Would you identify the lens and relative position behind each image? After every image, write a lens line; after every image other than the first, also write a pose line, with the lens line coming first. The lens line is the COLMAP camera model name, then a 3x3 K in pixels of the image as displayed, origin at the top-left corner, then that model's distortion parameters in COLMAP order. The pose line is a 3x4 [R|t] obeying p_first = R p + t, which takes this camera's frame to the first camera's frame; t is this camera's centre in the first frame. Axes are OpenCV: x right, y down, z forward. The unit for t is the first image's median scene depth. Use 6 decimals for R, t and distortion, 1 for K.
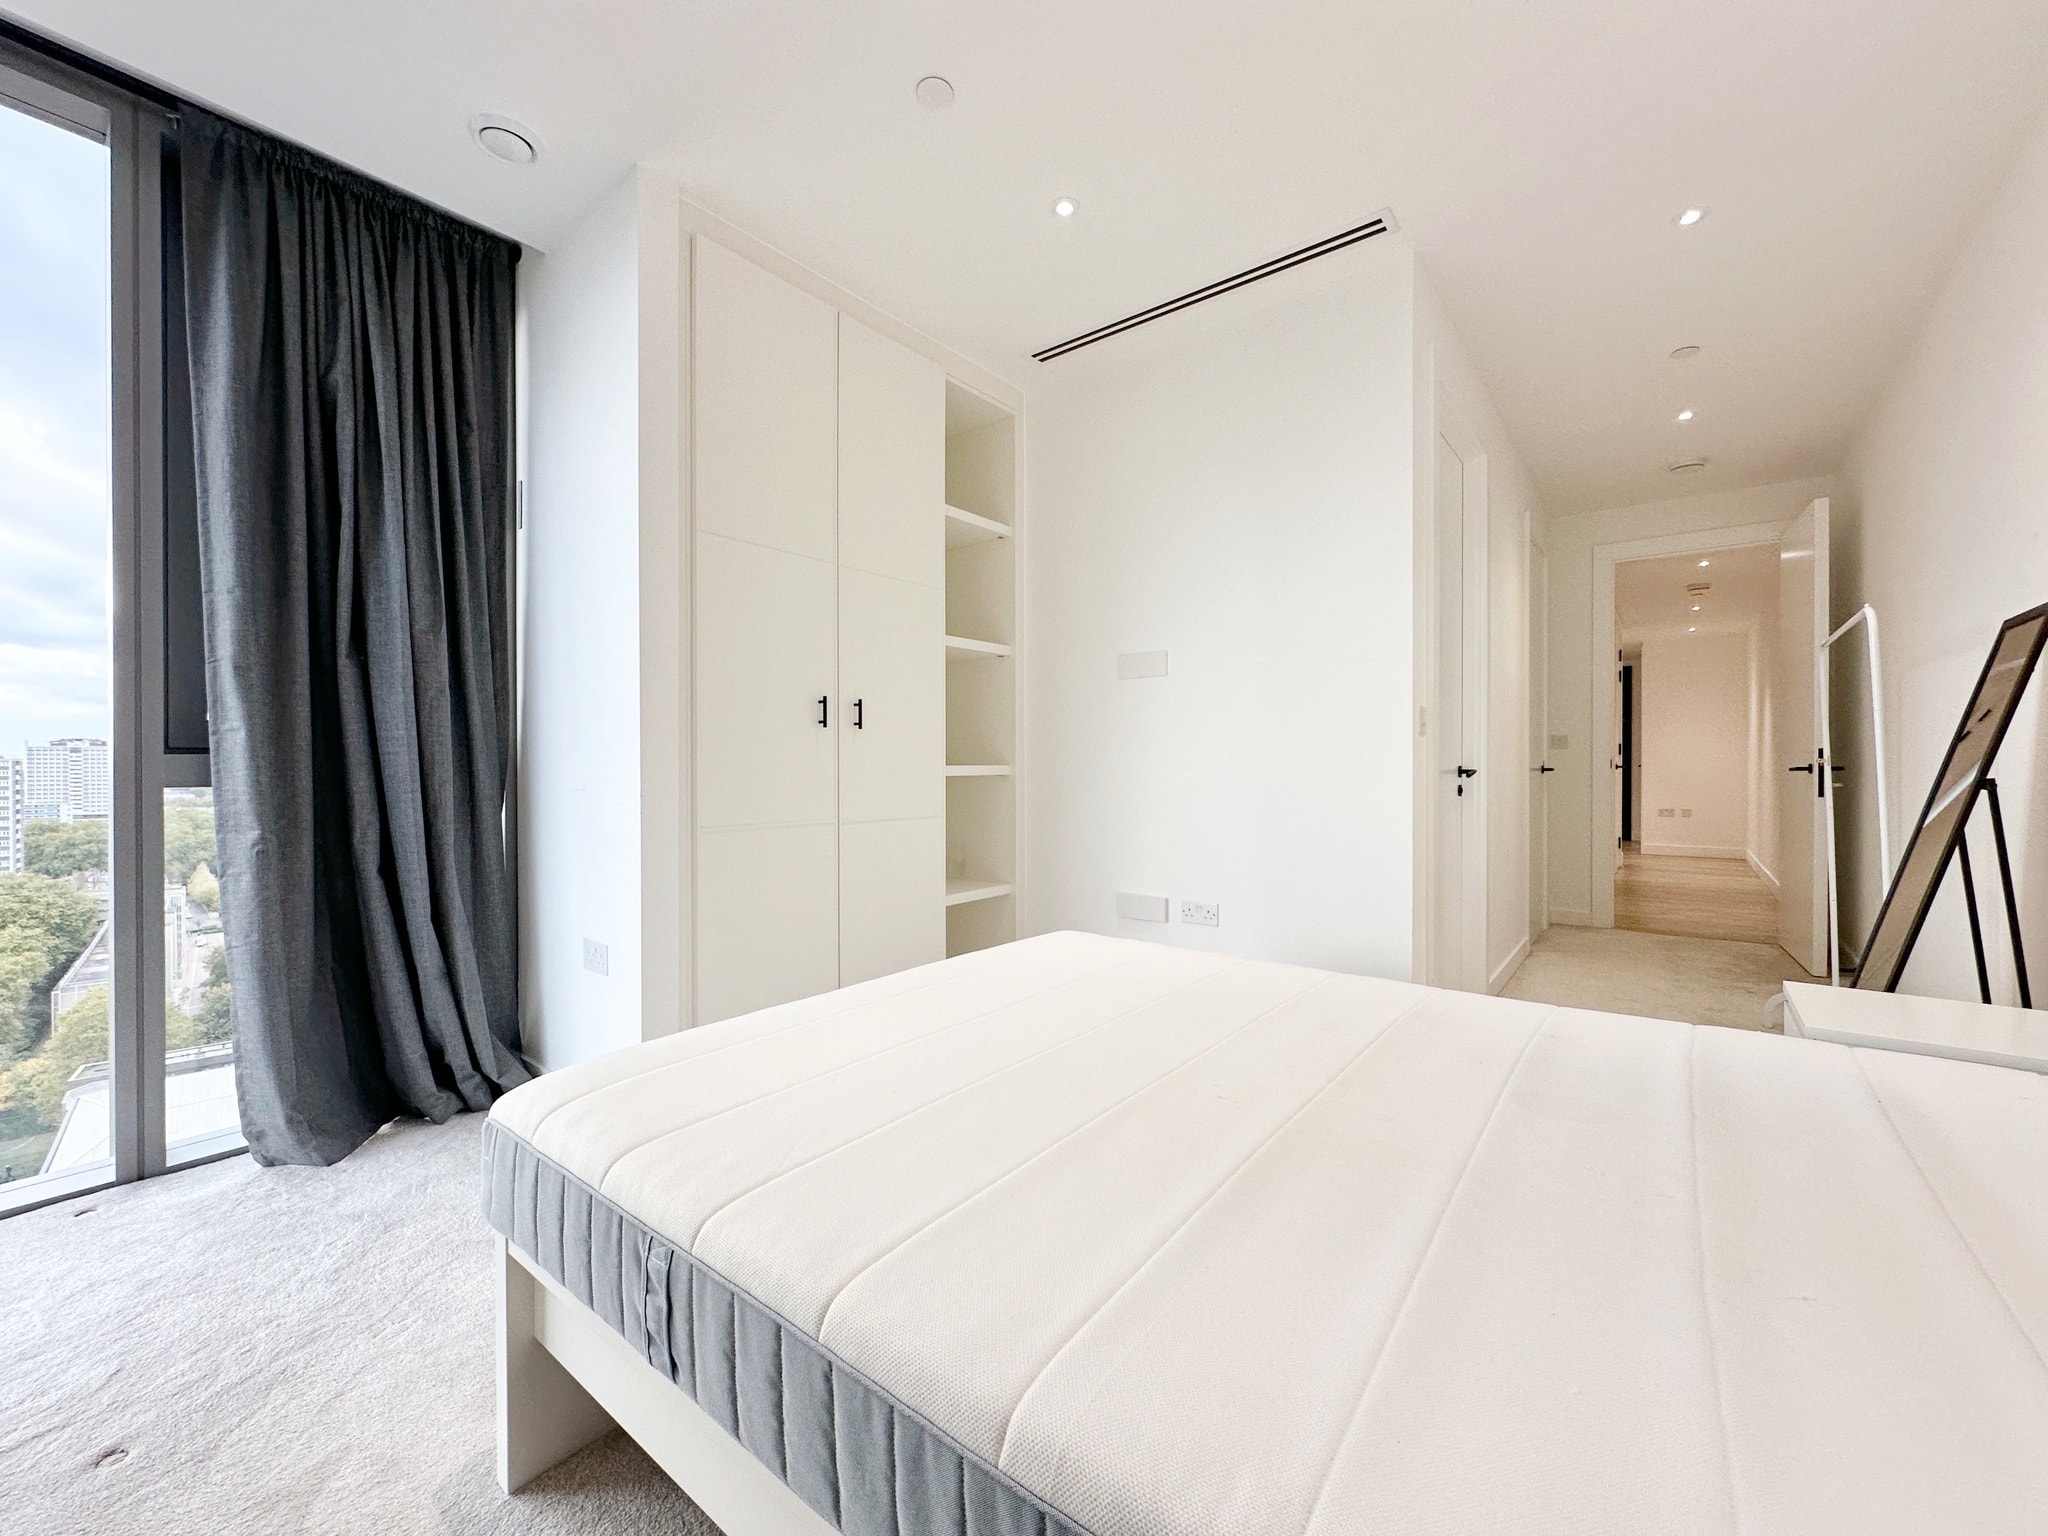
lens RADIAL K [[815.5, 0, 1021.8], [0, 815.5, 768.2], [0, 0, 1]] dist [-0.002982, 0.000835]
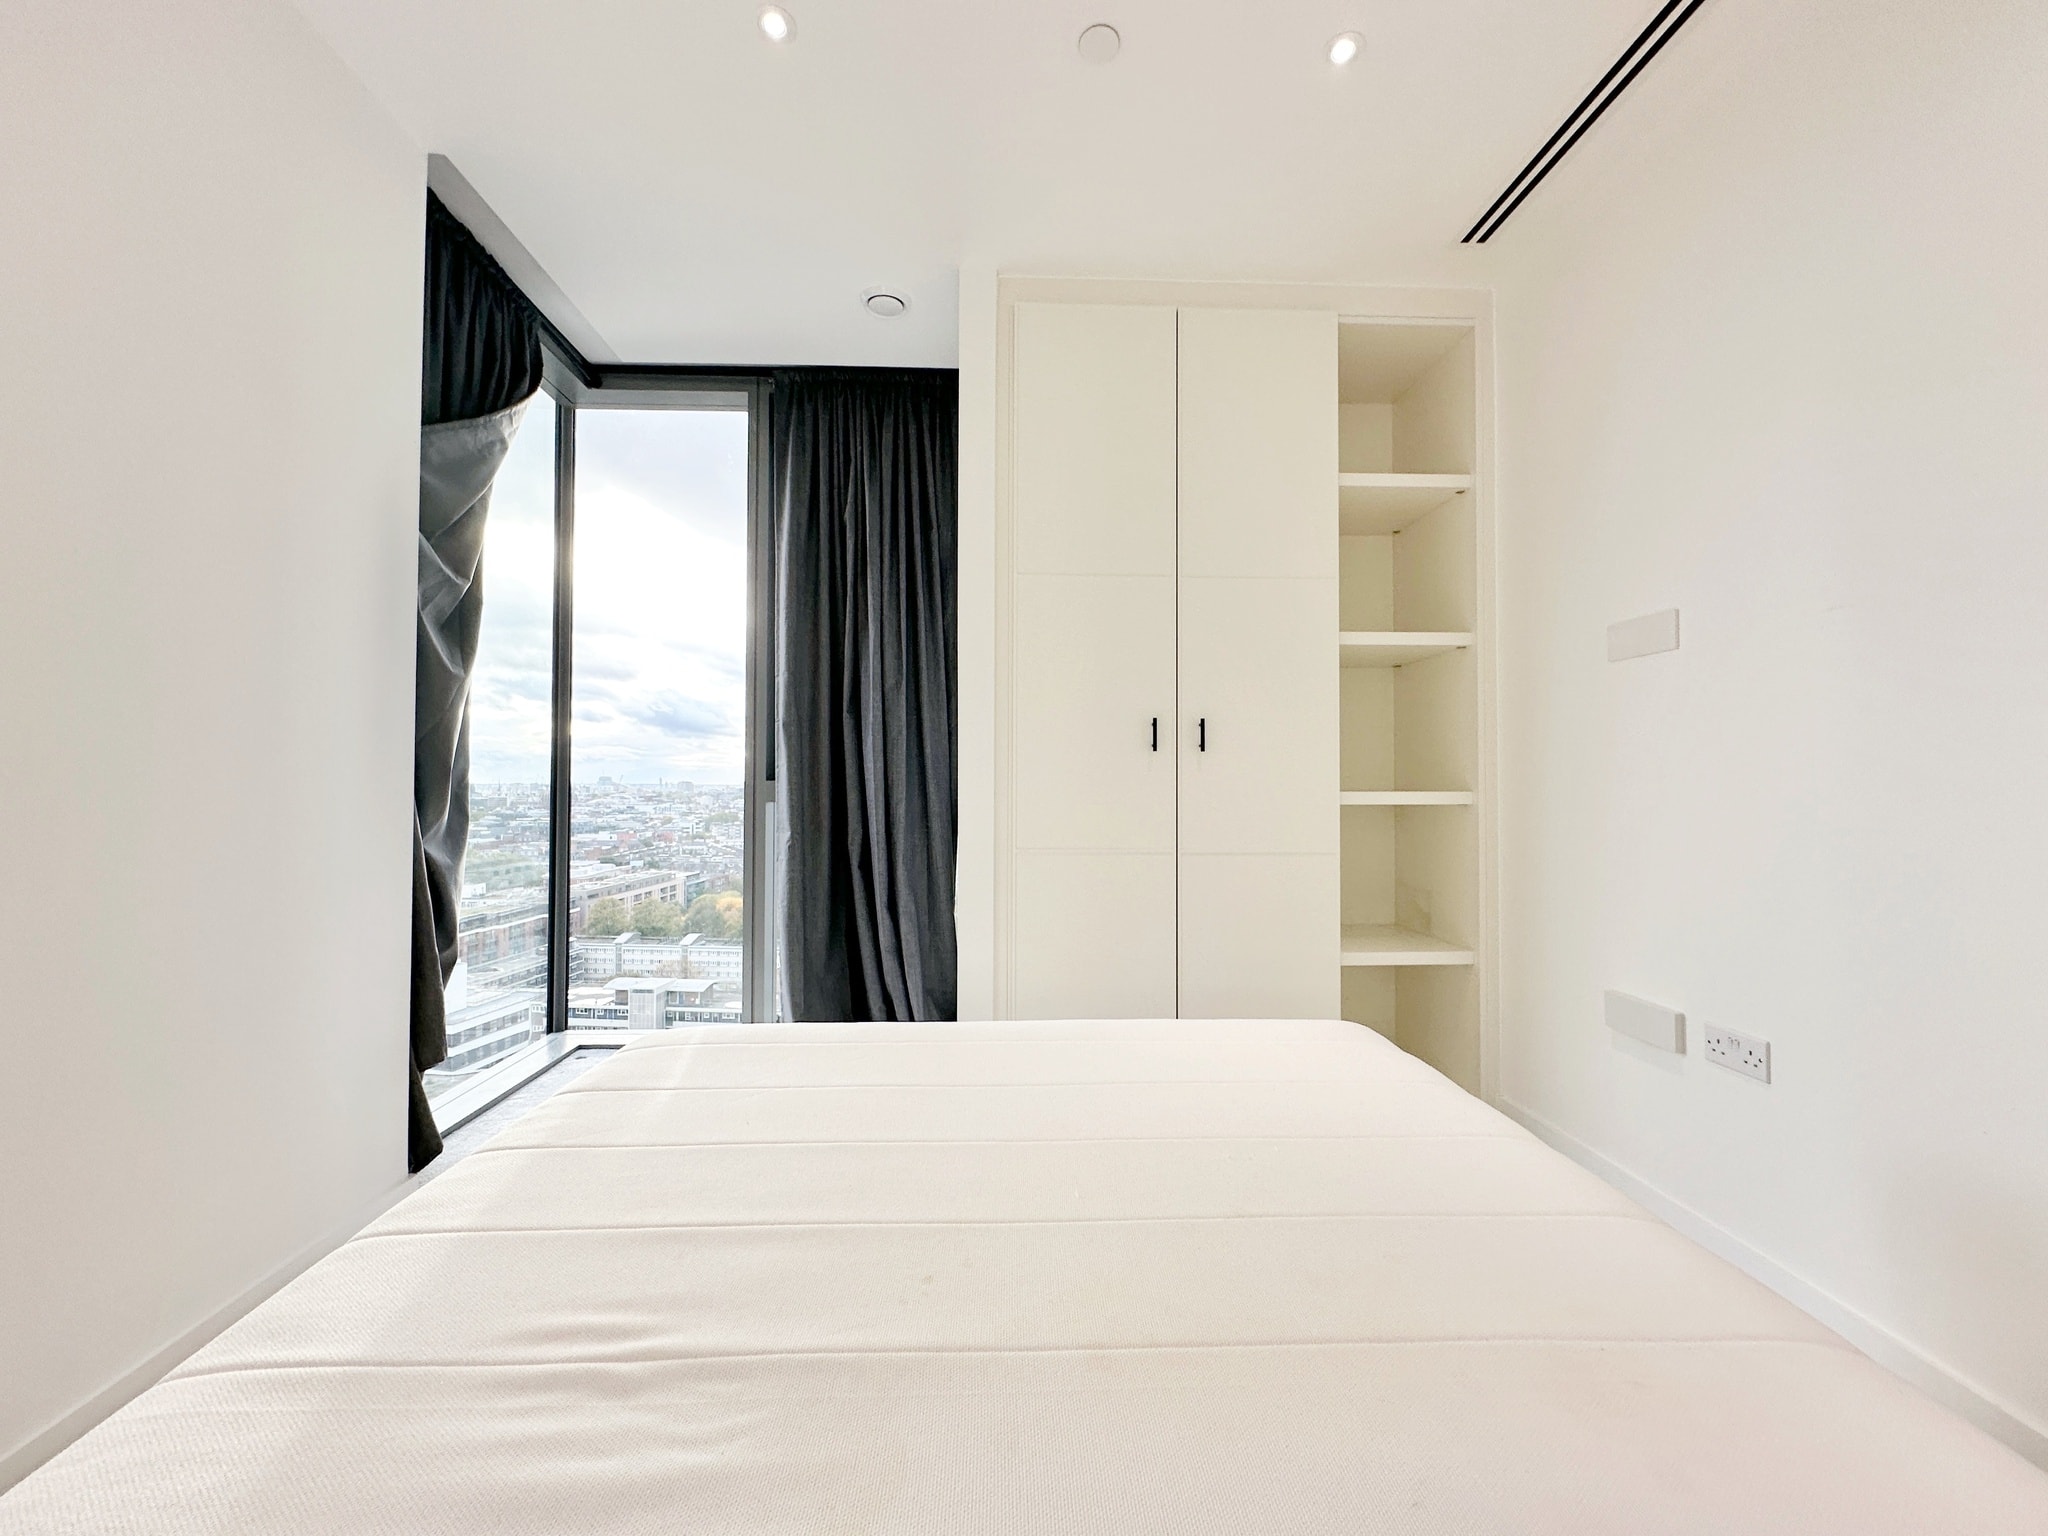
lens RADIAL K [[814.1, 0, 1026.6], [0, 814.1, 773.8], [0, 0, 1]] dist [0.002044, 0.000215]
pose [[0.655059, -0.009238, -0.755521, 0.390405], [-0.007158, 0.999804, -0.018432, -0.005490], [0.755543, 0.017482, 0.654865, 0.284791]]
